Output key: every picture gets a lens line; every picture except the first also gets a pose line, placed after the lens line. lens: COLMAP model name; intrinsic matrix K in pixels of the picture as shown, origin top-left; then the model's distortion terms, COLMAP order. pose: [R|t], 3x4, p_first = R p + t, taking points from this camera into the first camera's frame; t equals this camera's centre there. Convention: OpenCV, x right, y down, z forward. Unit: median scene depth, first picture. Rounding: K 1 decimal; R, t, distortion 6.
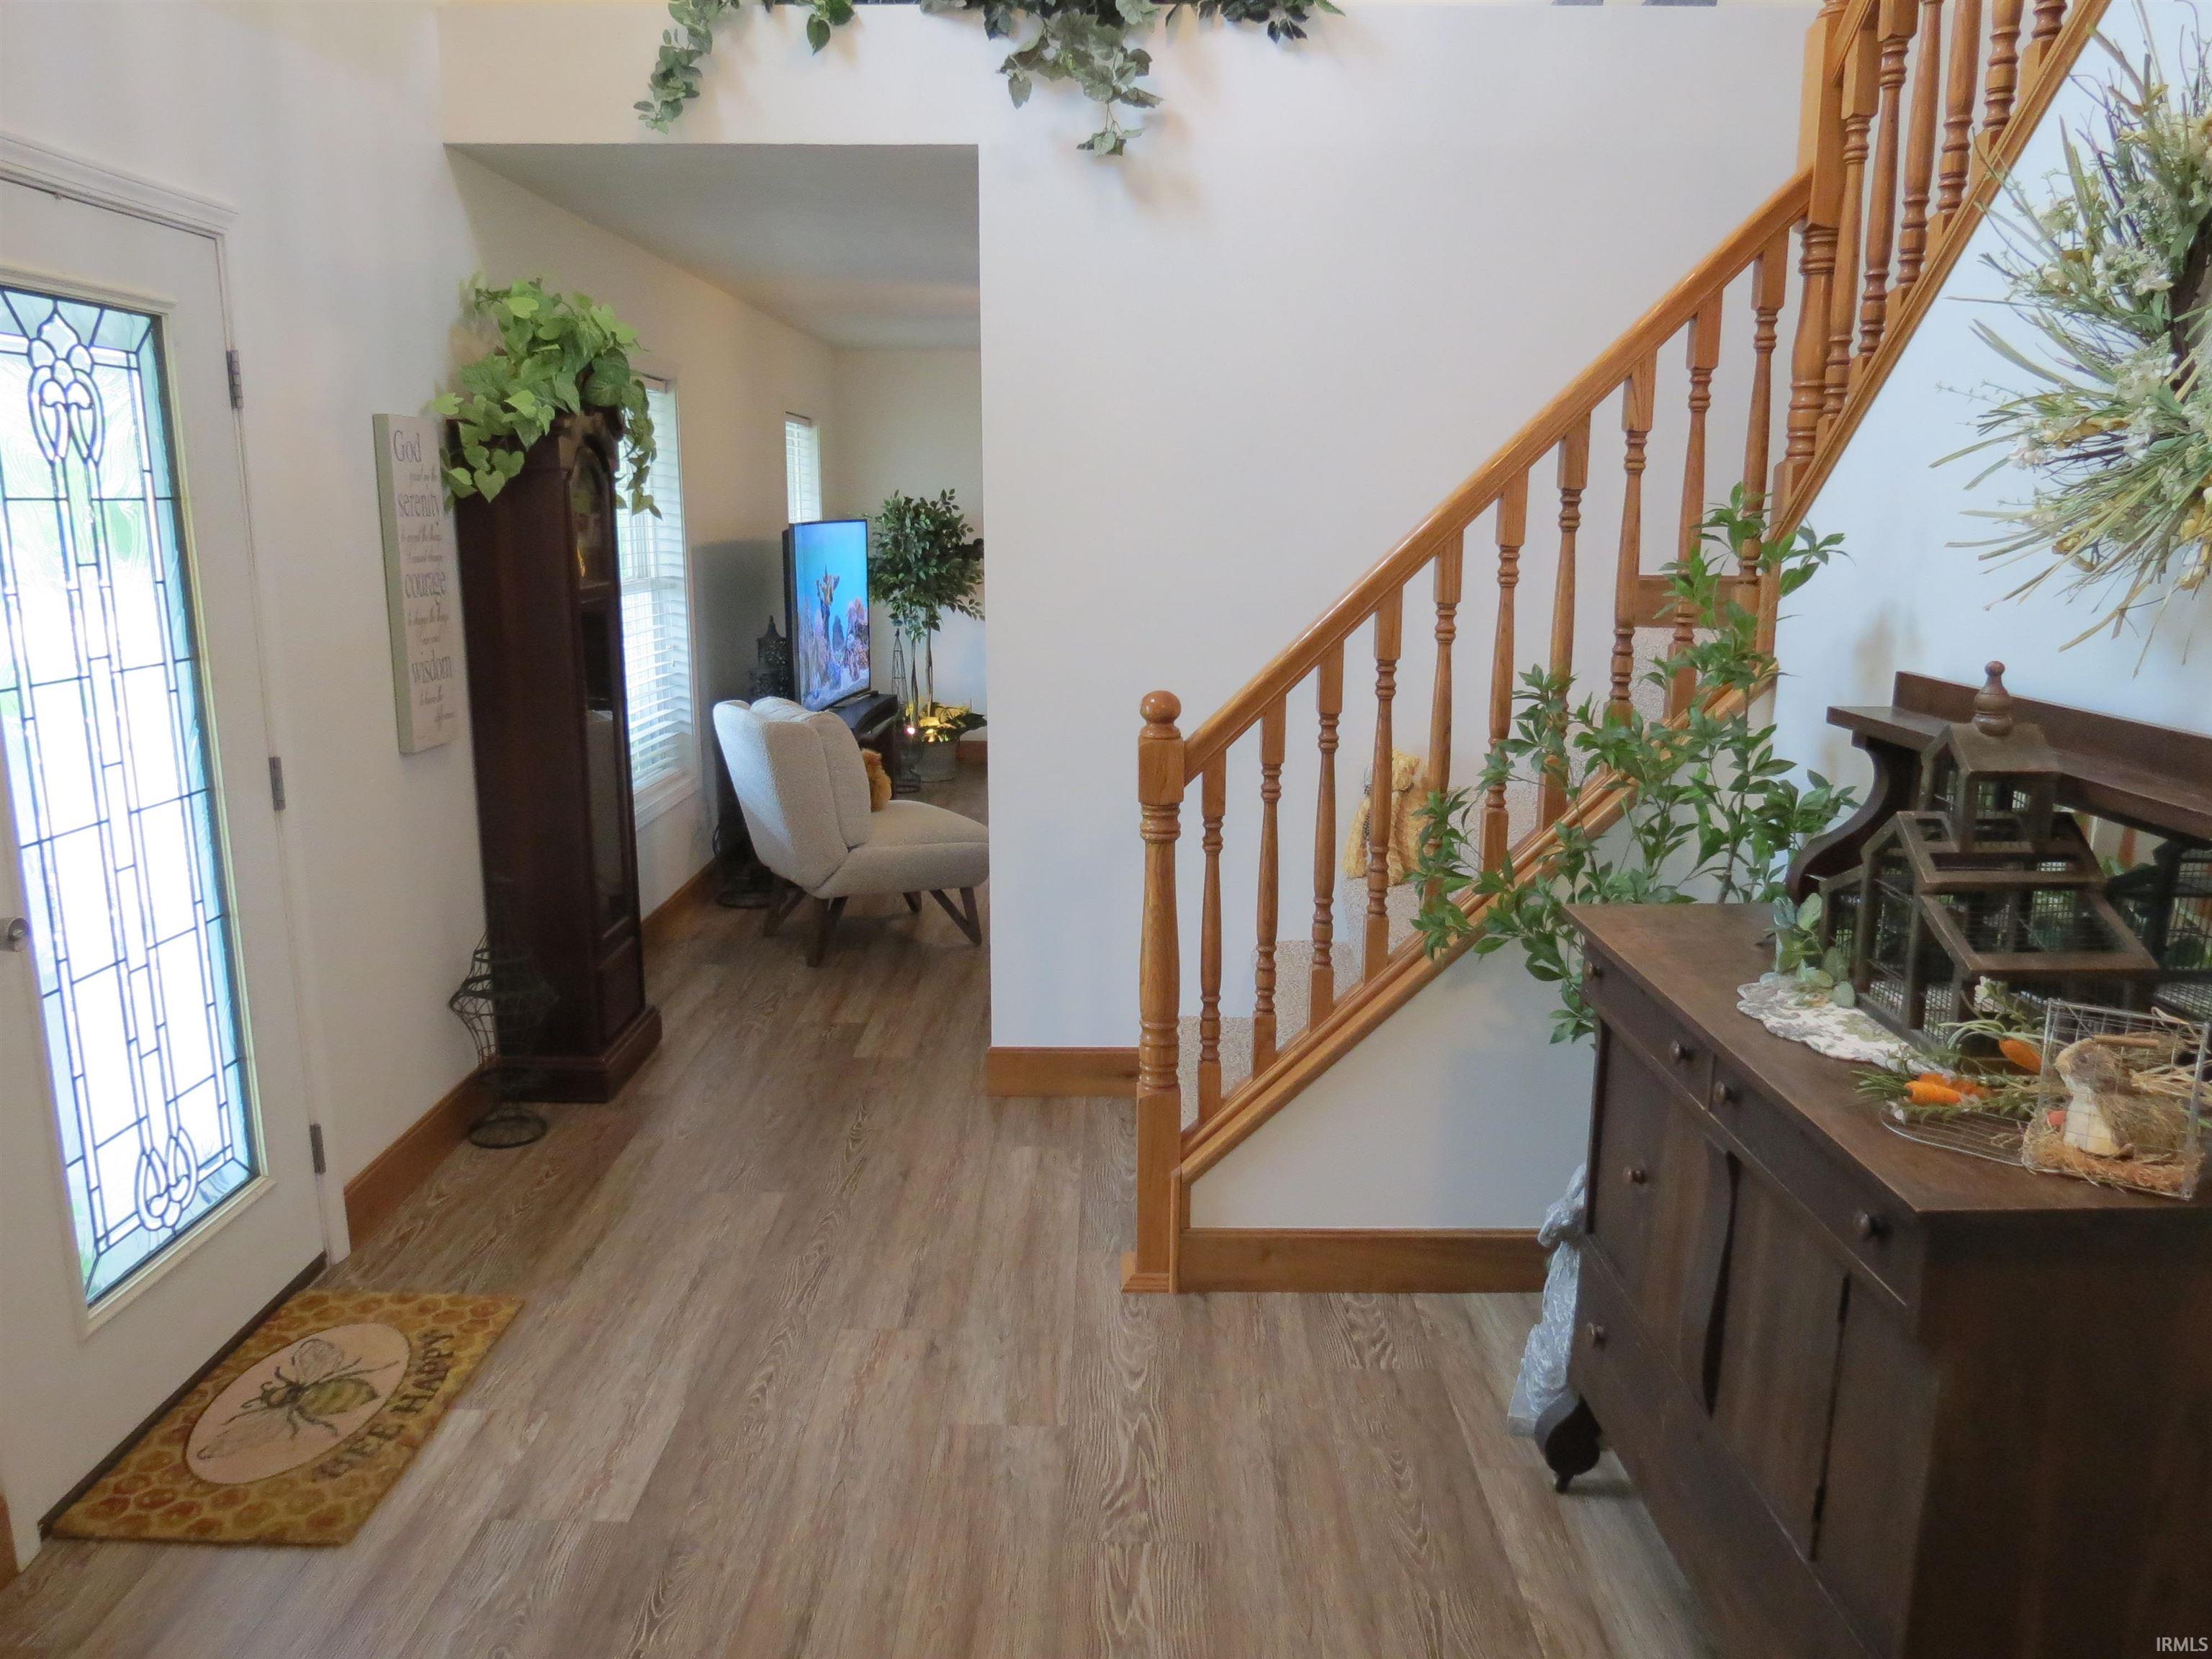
lens RADIAL K [[1547.1, 0, 1106.0], [0, 1547.1, 829.5], [0, 0, 1]] dist [-0.028679, 0.006013]
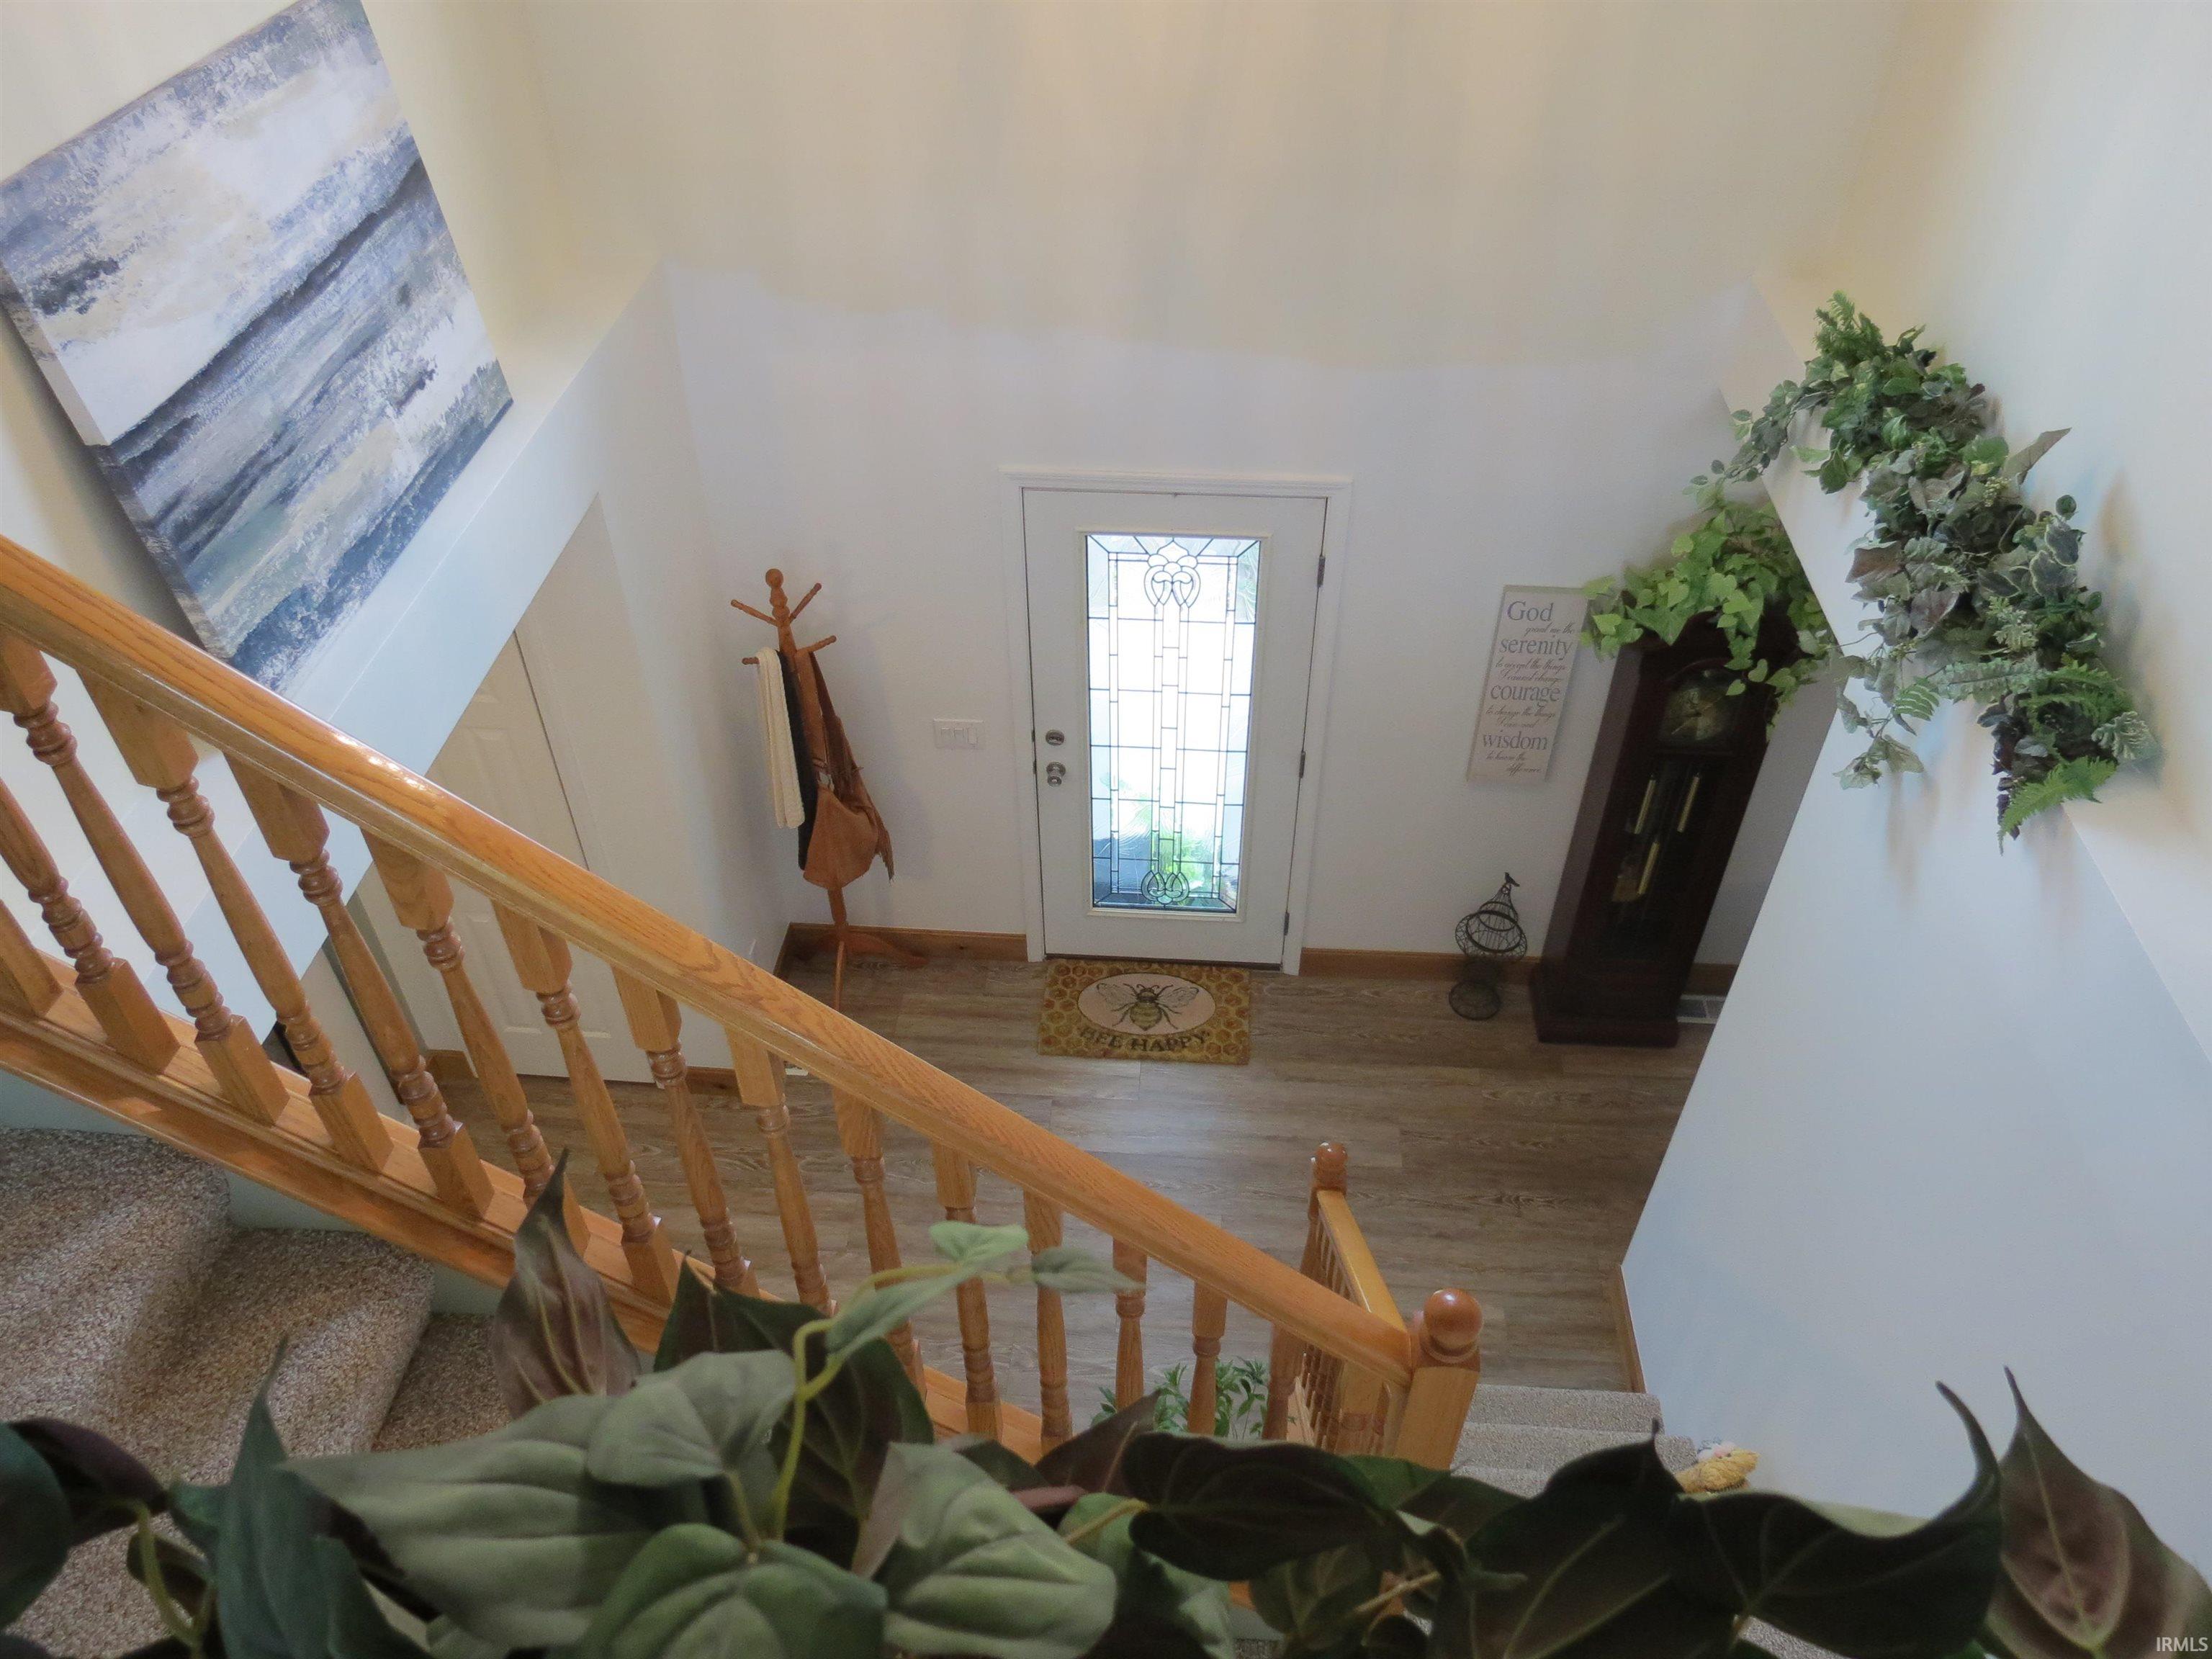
lens RADIAL K [[1547.1, 0, 1106.0], [0, 1547.1, 829.5], [0, 0, 1]] dist [-0.028679, 0.006013]
pose [[-0.073523, 0.659494, -0.748106, 0.914014], [-0.185822, 0.727941, 0.659979, -1.196168], [0.979829, 0.187538, 0.069028, 0.745064]]
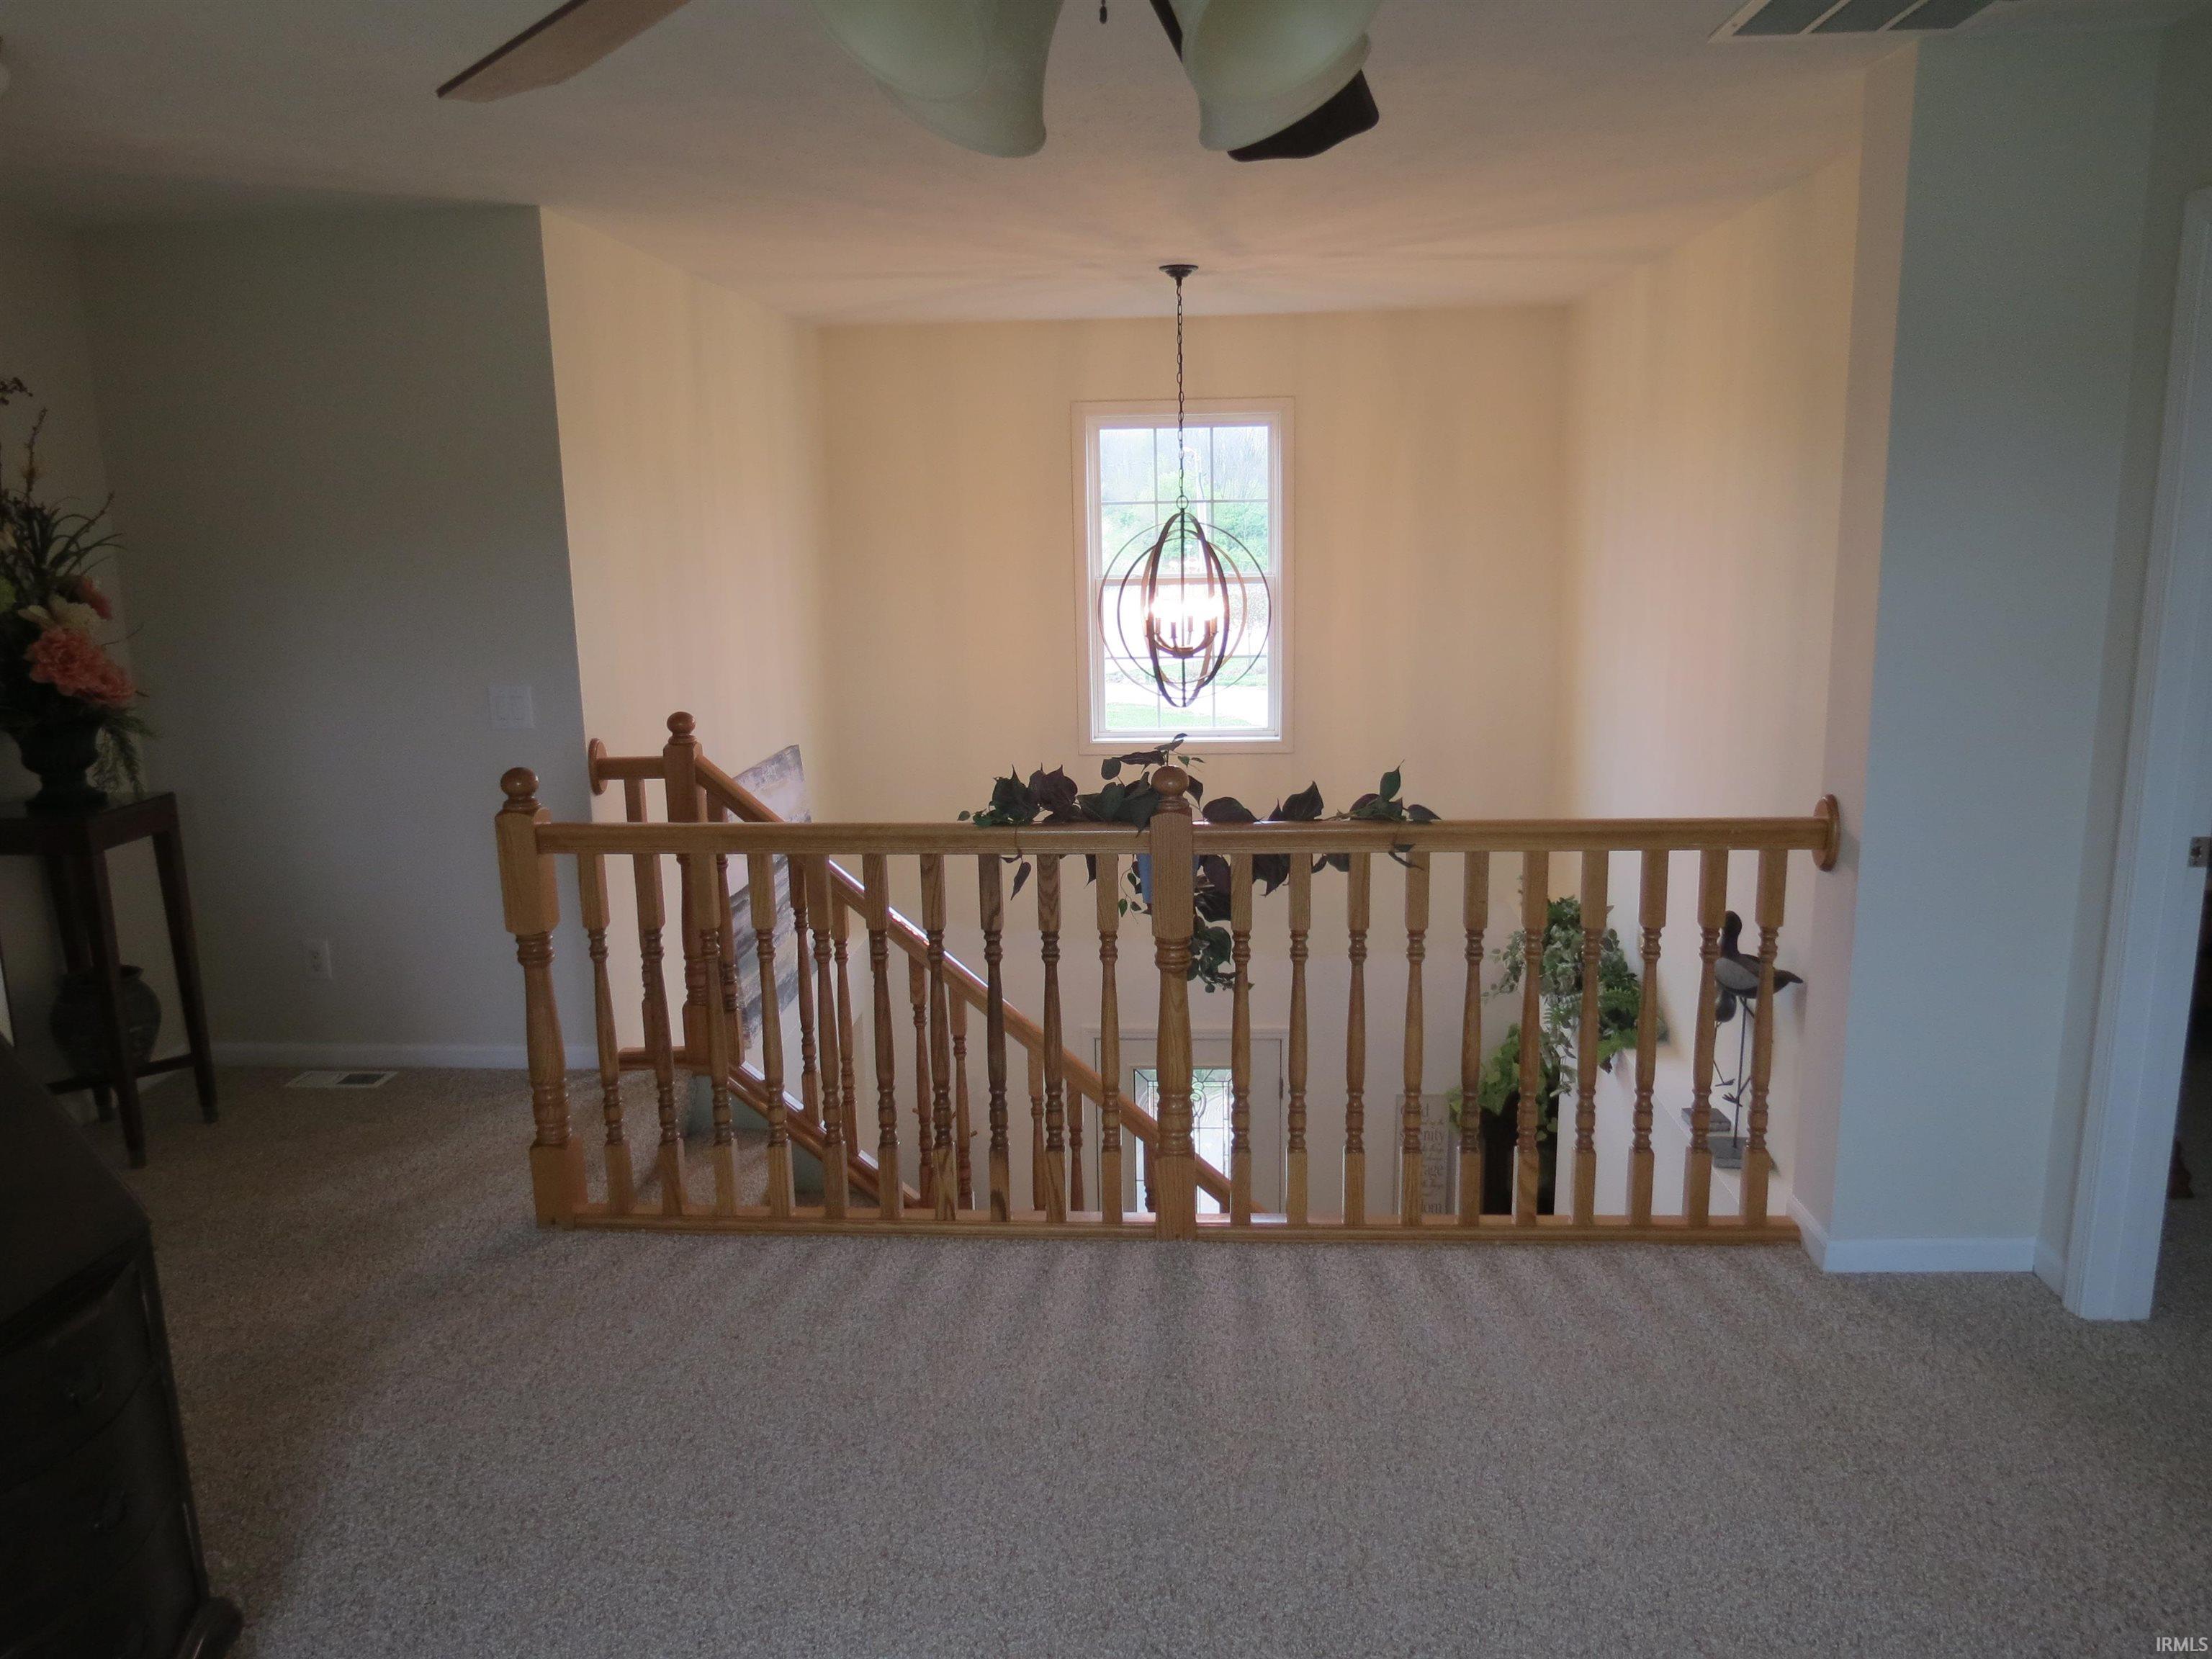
lens RADIAL K [[1547.1, 0, 1106.0], [0, 1547.1, 829.5], [0, 0, 1]] dist [-0.028679, 0.006013]
pose [[-0.062379, 0.186481, -0.980476, 2.056614], [-0.181183, 0.963950, 0.194865, -1.238237], [0.981469, 0.189801, -0.026343, 0.722368]]
